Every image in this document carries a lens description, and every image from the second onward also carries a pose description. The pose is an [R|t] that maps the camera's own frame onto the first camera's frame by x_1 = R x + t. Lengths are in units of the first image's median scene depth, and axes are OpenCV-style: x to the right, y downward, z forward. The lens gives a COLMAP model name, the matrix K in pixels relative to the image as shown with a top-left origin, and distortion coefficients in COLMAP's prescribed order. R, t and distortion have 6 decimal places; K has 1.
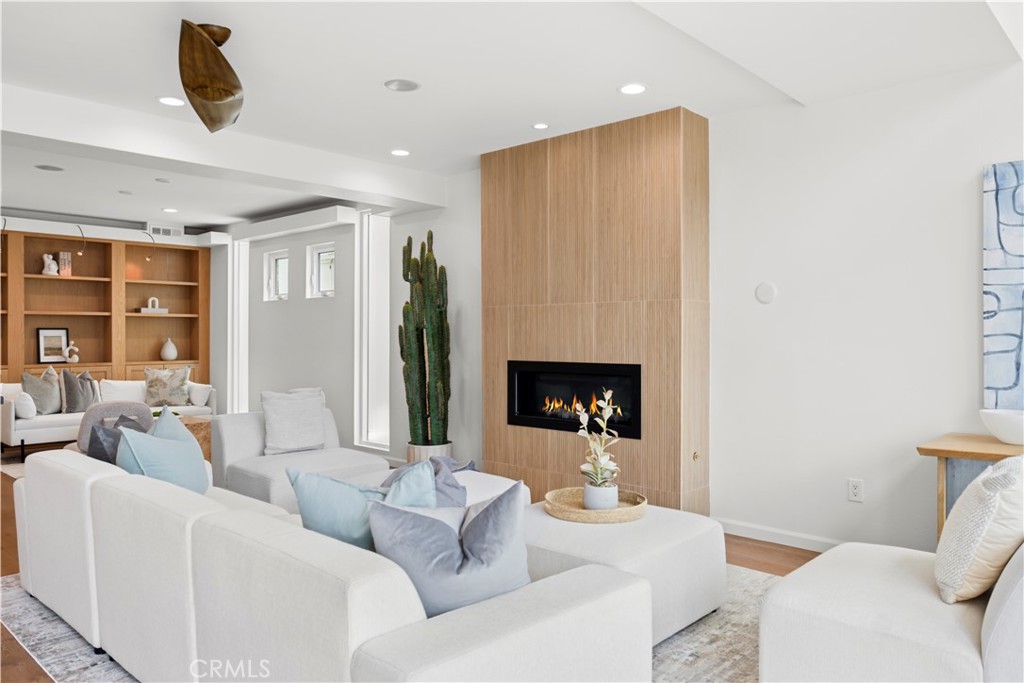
lens RADIAL K [[717.2, 0, 515.0], [0, 717.2, 328.1], [0, 0, 1]] dist [0.002012, 0.004548]
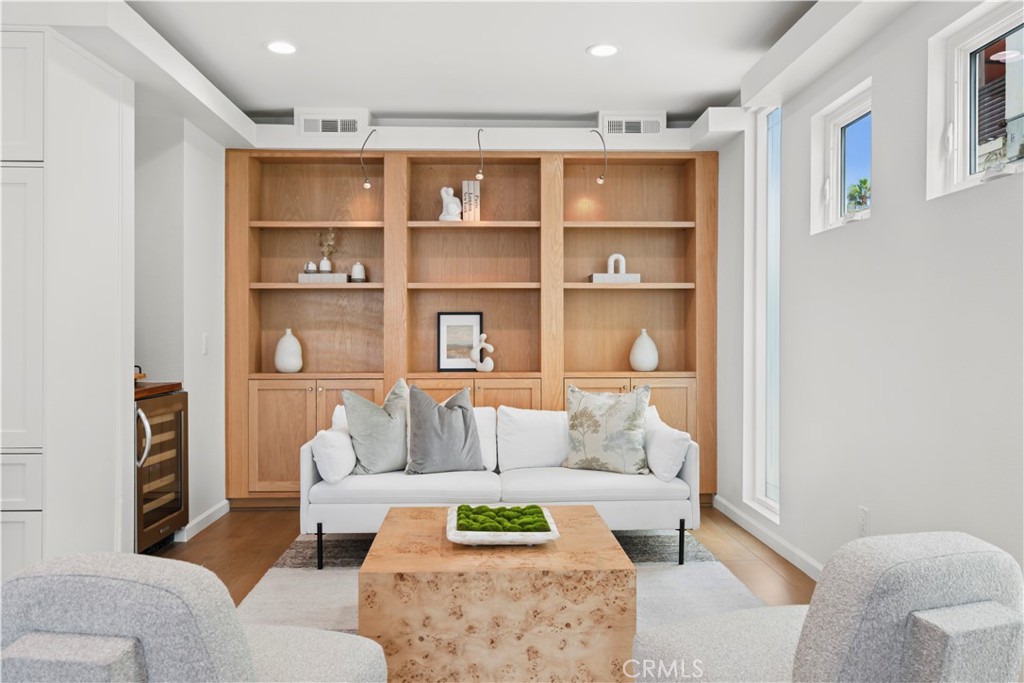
lens RADIAL K [[737.0, 0, 514.6], [0, 737.0, 336.8], [0, 0, 1]] dist [-0.004771, 0.004077]
pose [[0.704158, 0.000269, -0.710043, -0.274061], [0.007908, 0.999935, 0.008221, 0.024376], [0.709999, -0.011404, 0.704110, 0.930983]]
